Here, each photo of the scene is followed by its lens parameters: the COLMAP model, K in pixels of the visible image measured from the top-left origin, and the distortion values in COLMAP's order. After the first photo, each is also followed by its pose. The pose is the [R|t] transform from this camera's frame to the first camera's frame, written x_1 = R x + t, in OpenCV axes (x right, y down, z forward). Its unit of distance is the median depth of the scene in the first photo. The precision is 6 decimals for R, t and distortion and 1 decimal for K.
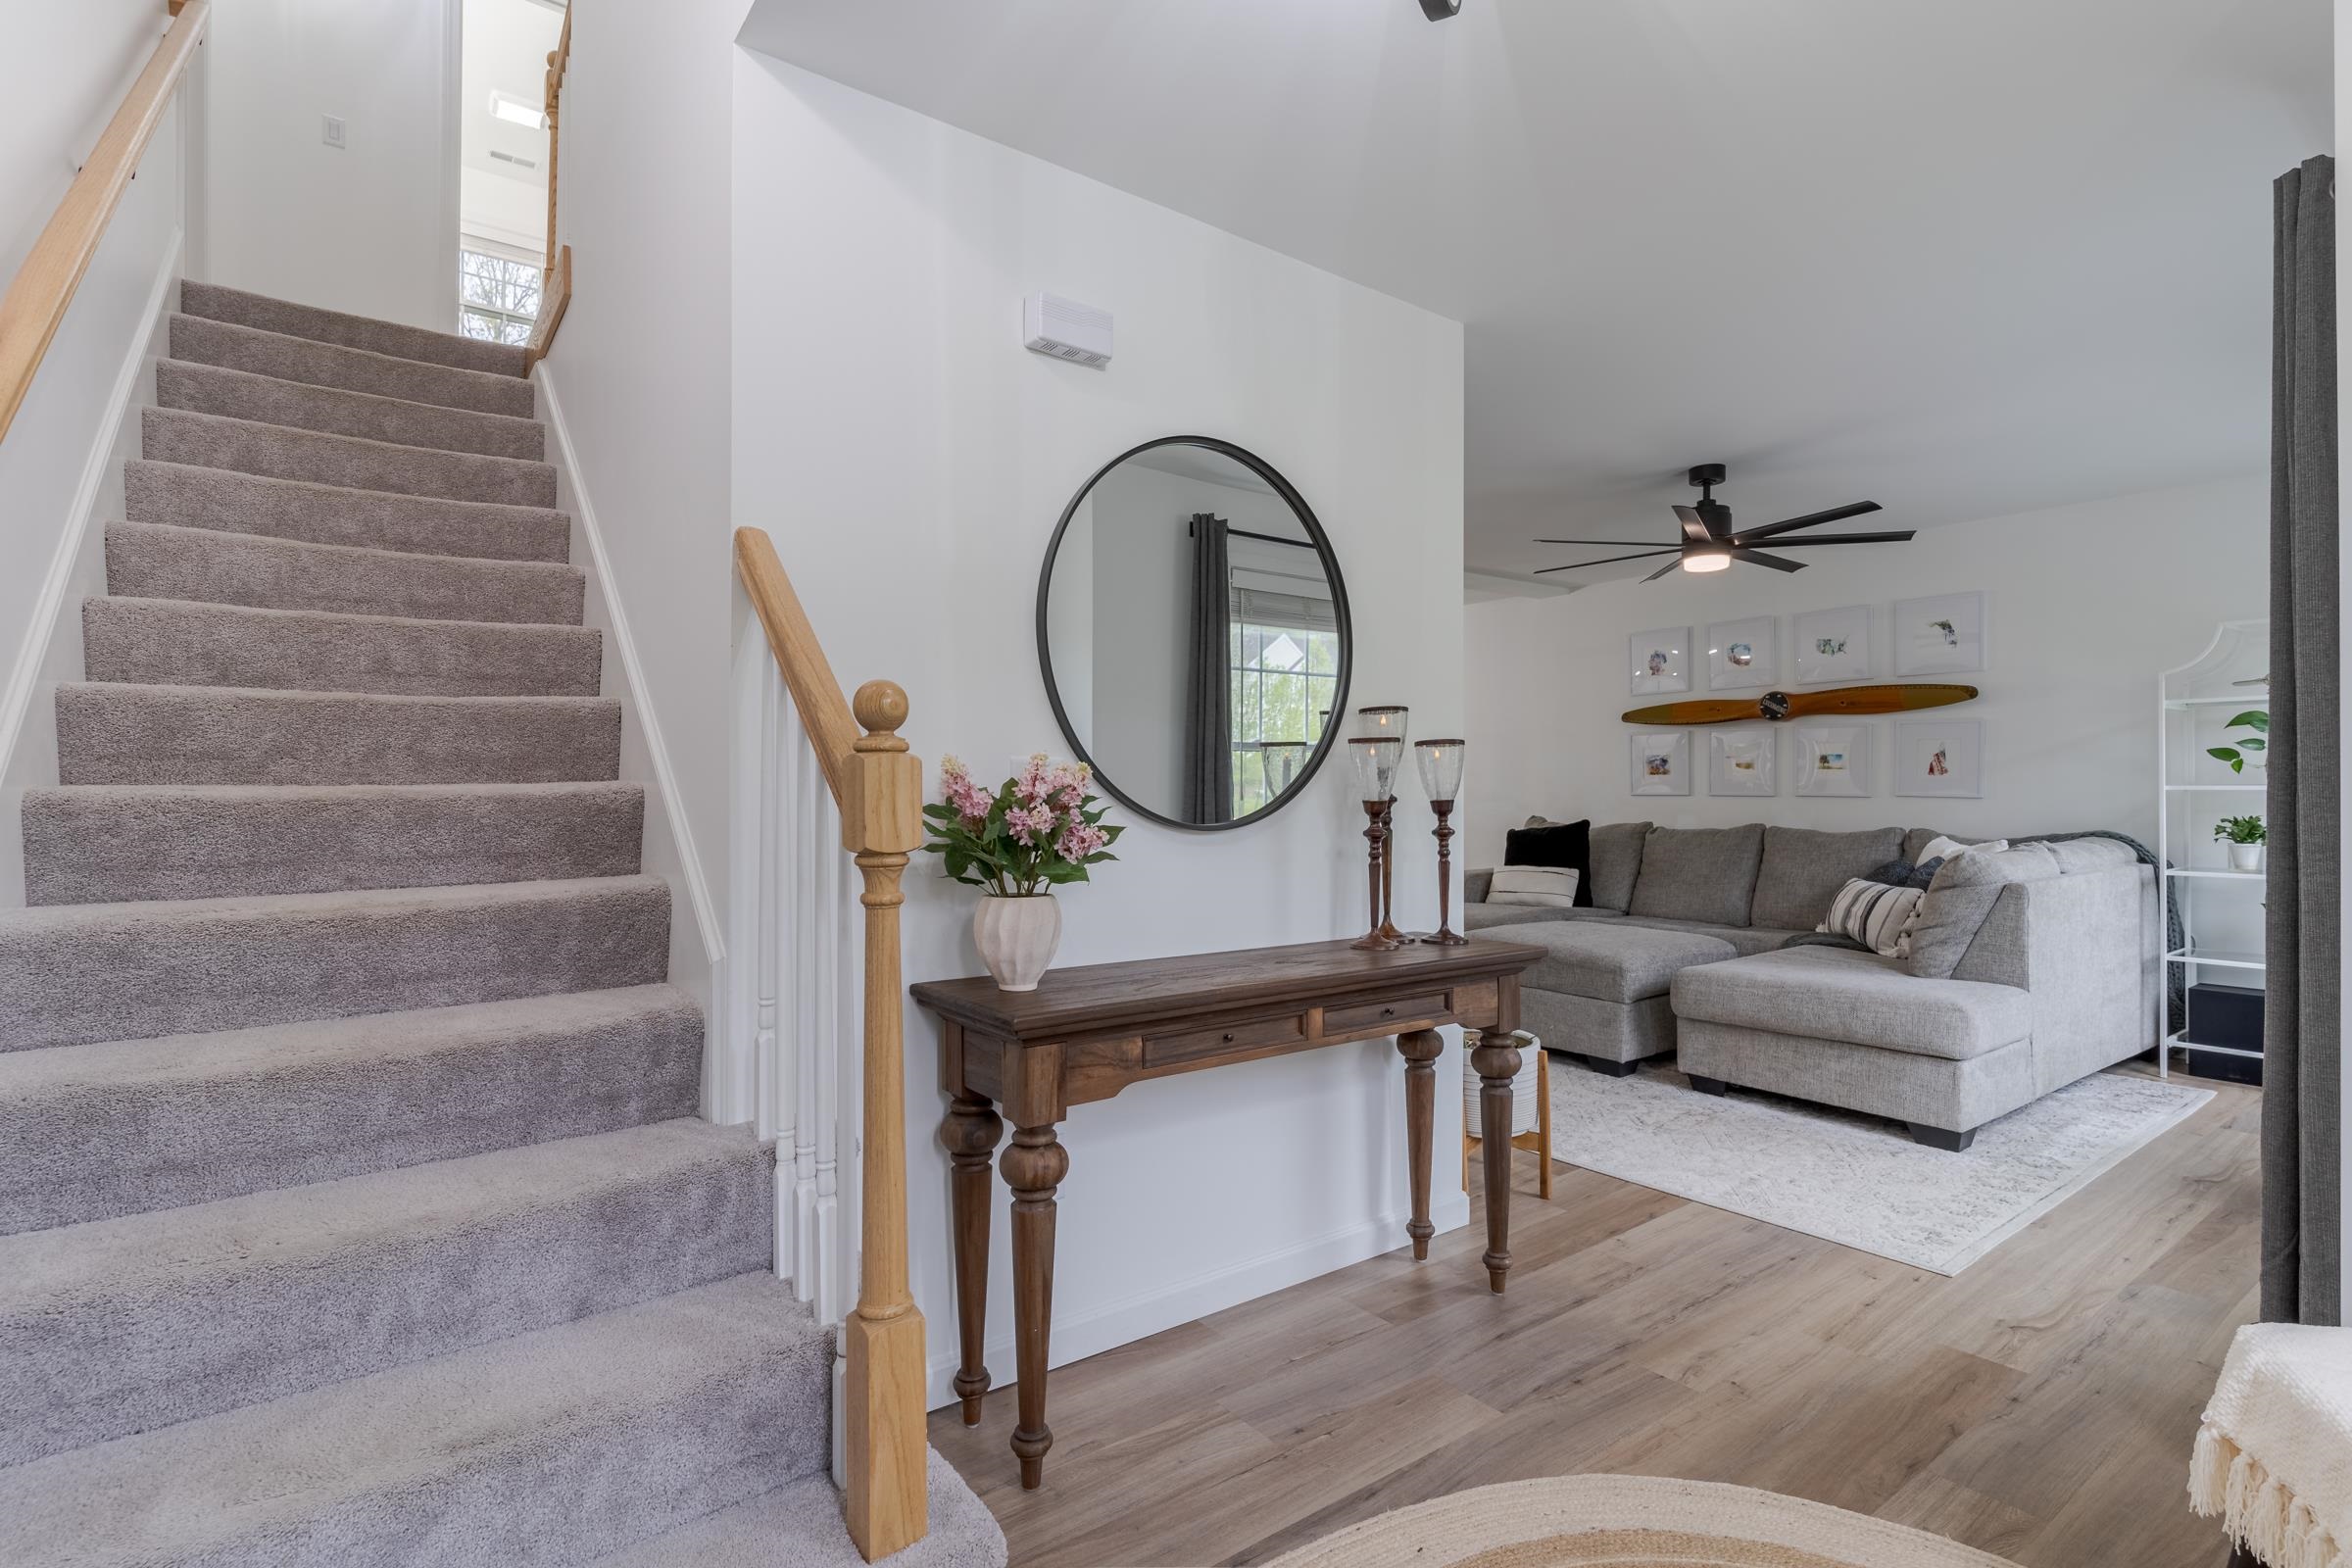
lens RADIAL K [[1126.1, 0, 1169.2], [0, 1126.1, 819.7], [0, 0, 1]] dist [0.000067, 0.000750]
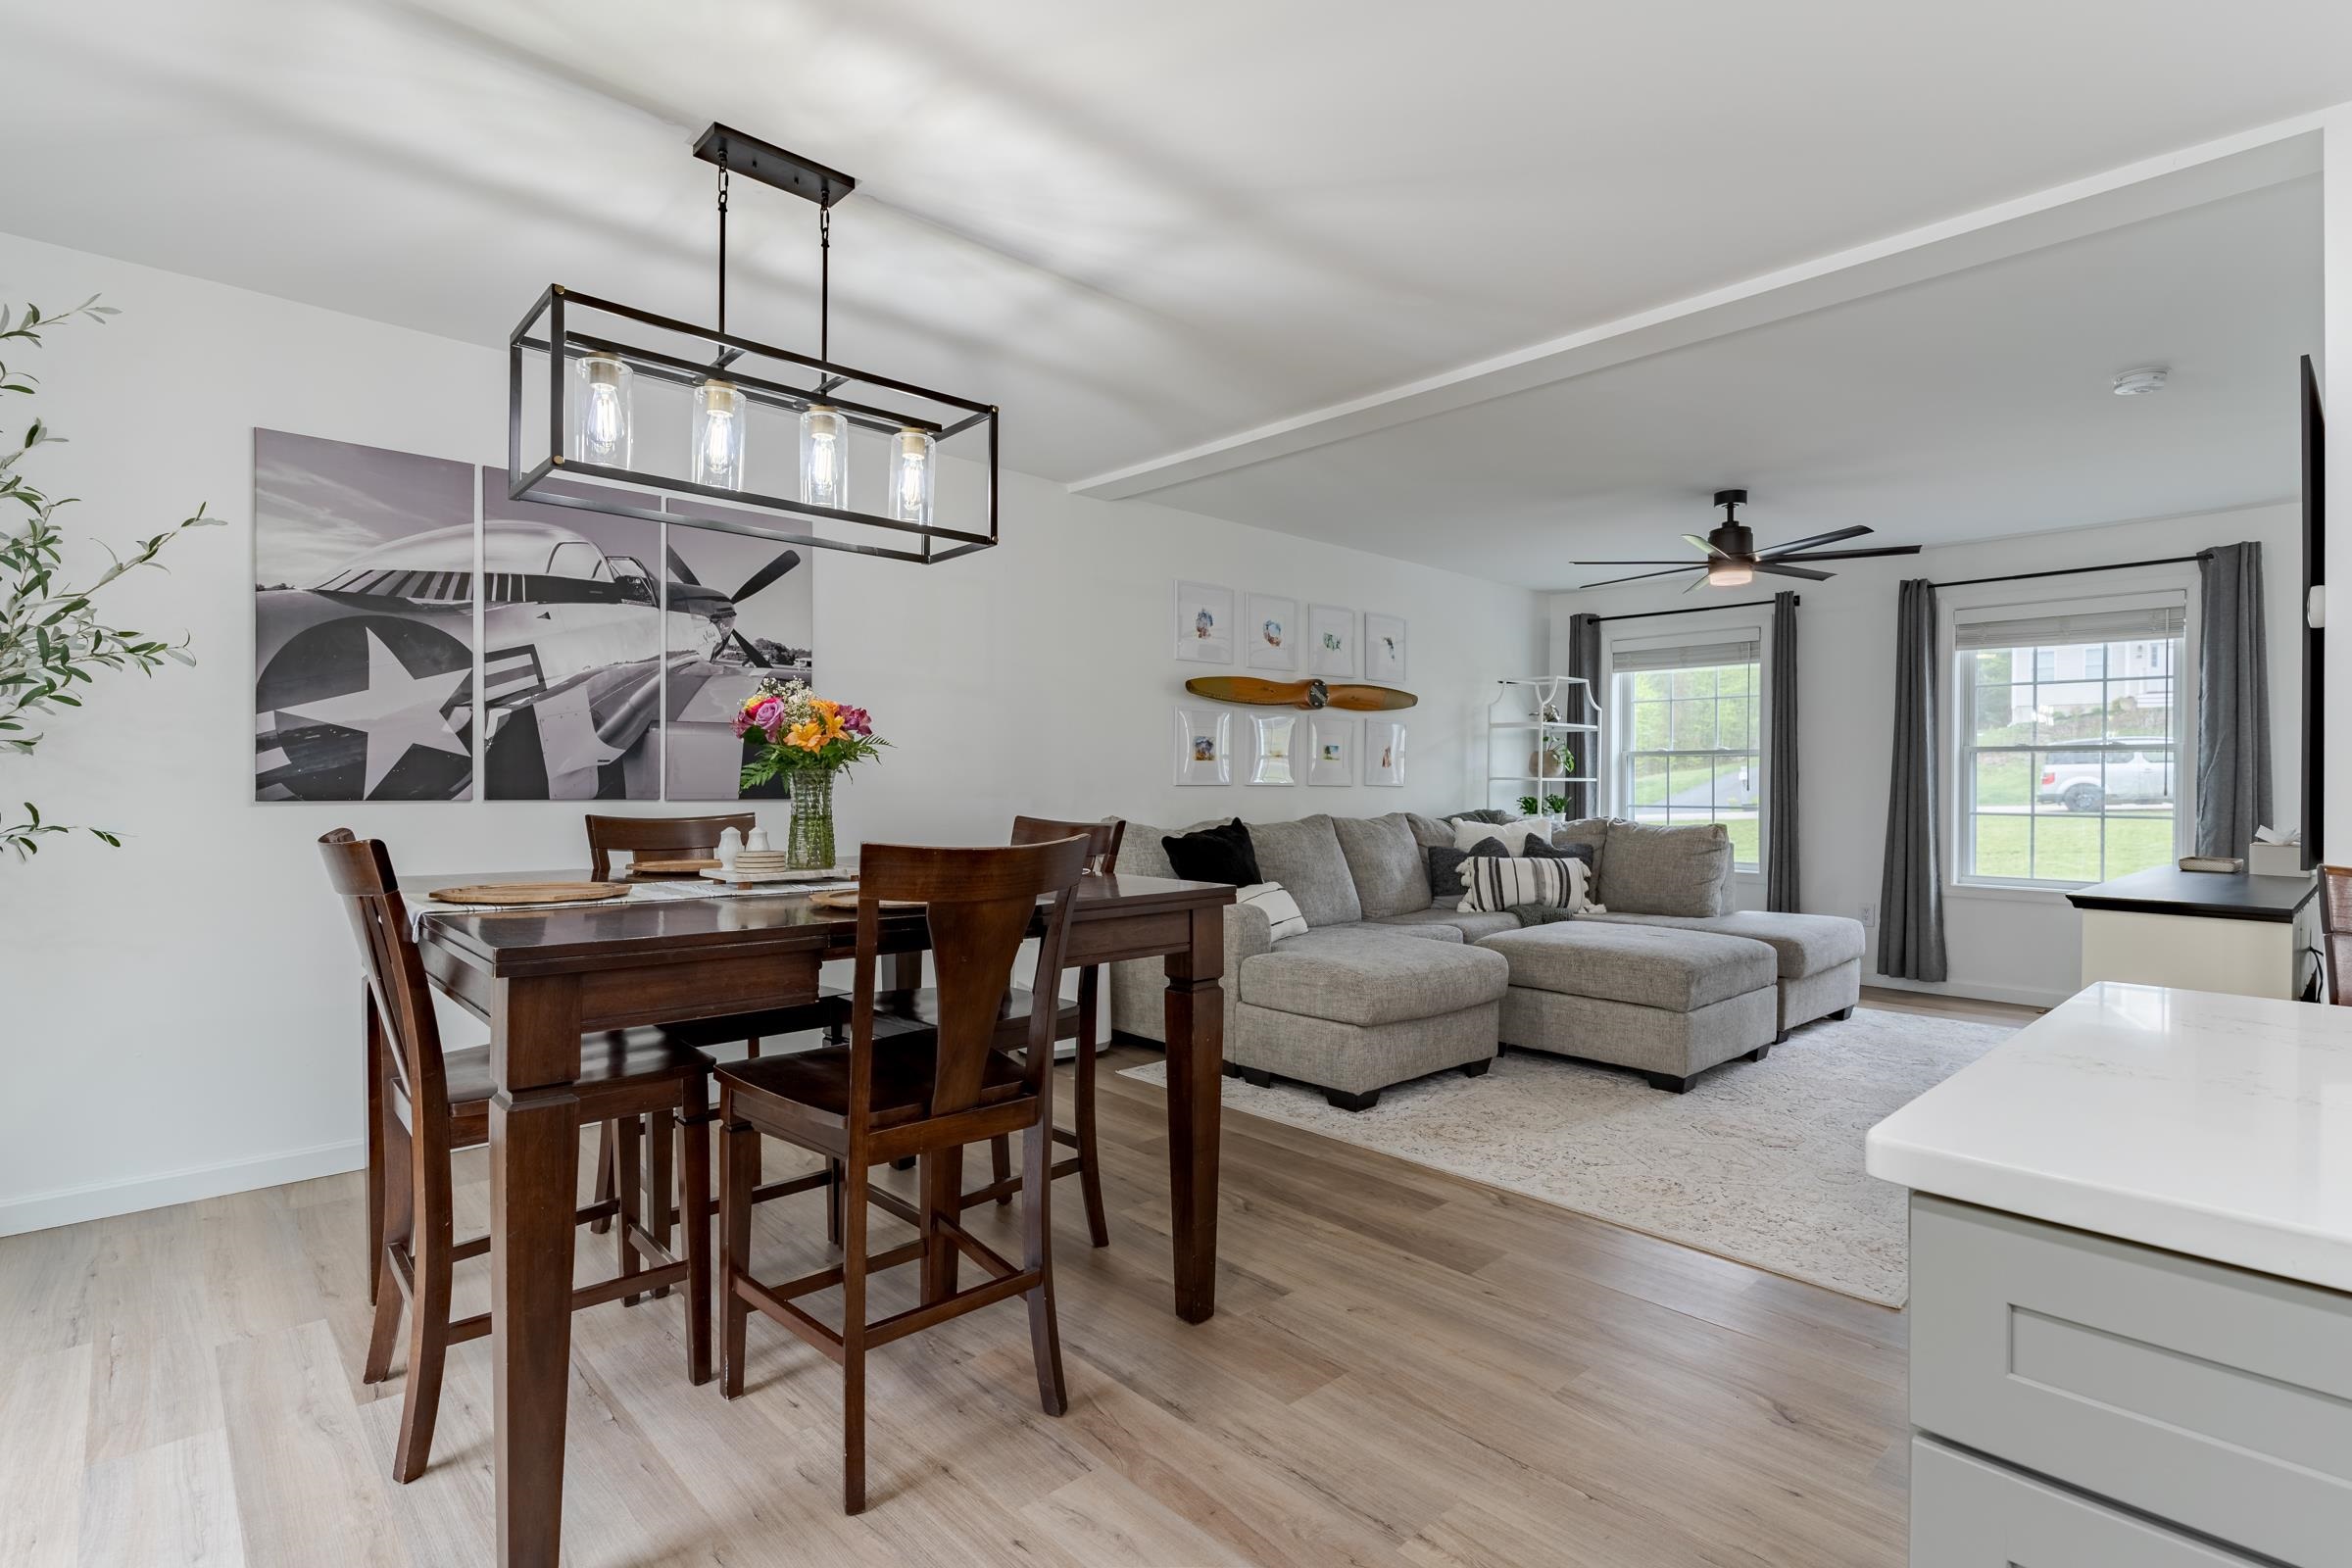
lens RADIAL K [[1126.1, 0, 1184.2], [0, 1126.1, 781.2], [0, 0, 1]] dist [0.000067, 0.000750]
pose [[-0.119735, 0.001583, 0.992805, -0.560975], [0.024936, 0.999688, 0.001414, -0.039259], [-0.992493, 0.024926, -0.119737, 1.651755]]
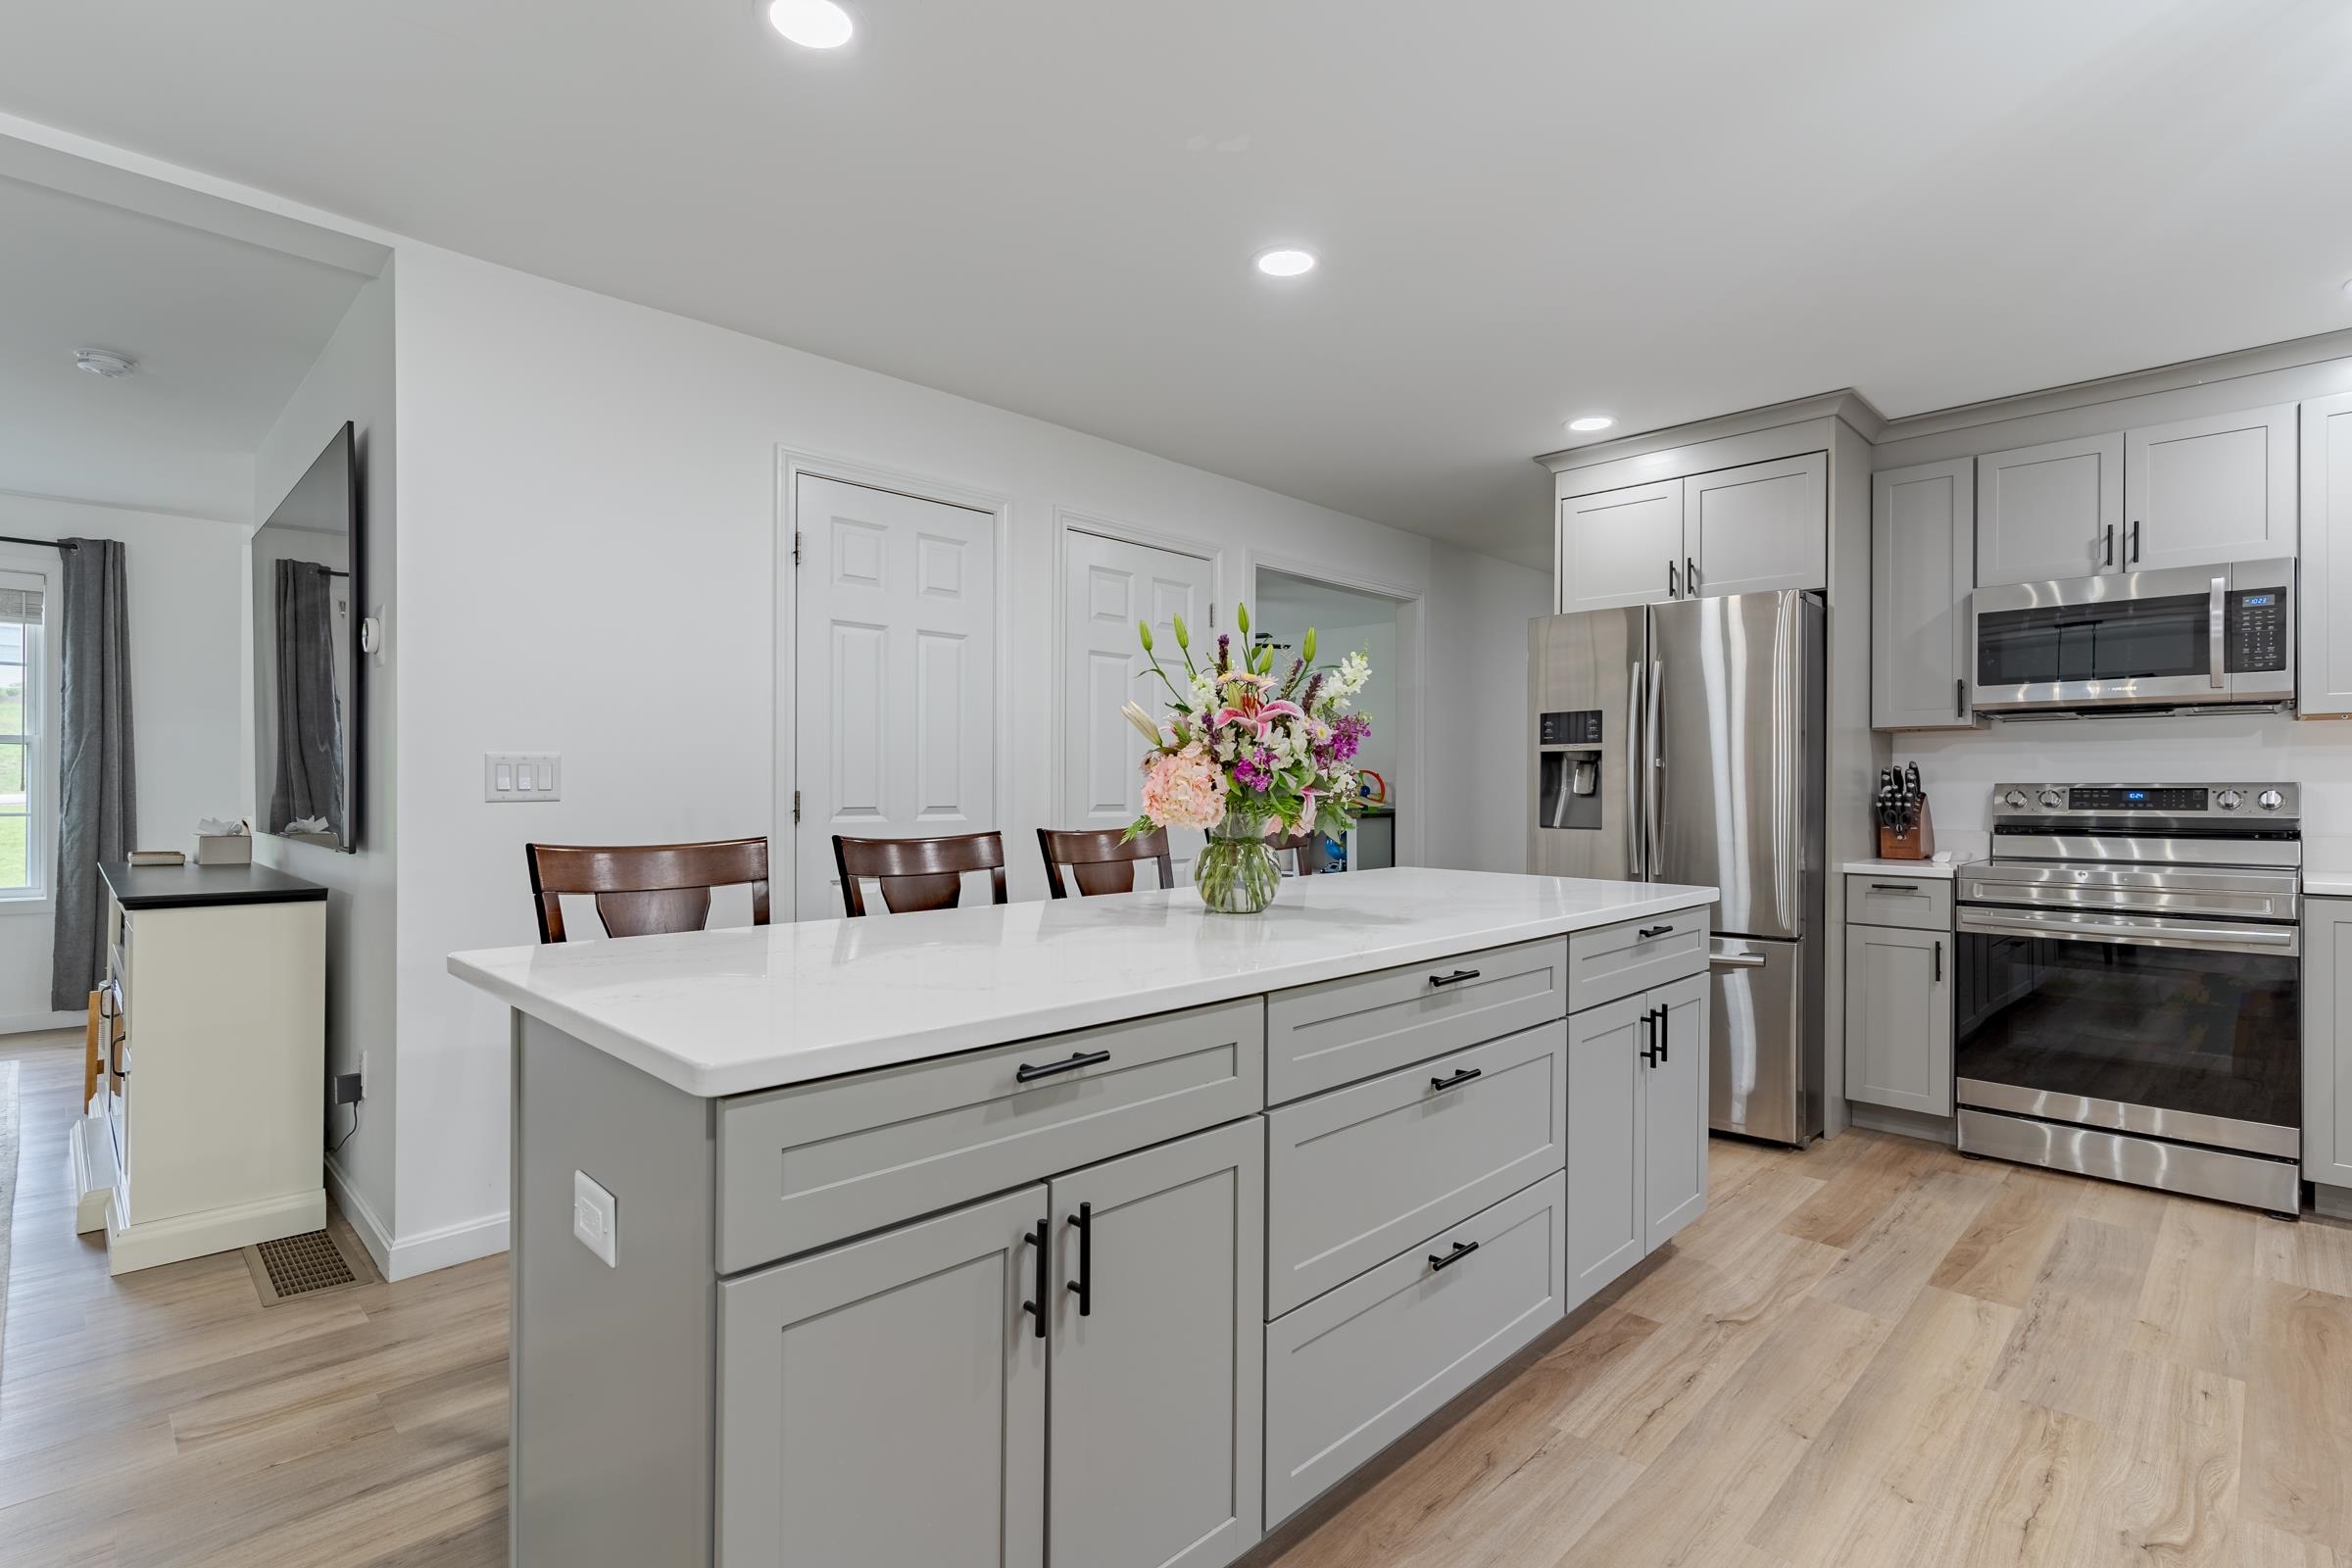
lens RADIAL K [[1126.1, 0, 1176.7], [0, 1126.1, 789.0], [0, 0, 1]] dist [0.000067, 0.000750]
pose [[-0.987970, -0.004917, -0.154567, -0.457730], [-0.009844, 0.999467, 0.031124, -0.044666], [0.154332, 0.032272, -0.987492, 1.759690]]
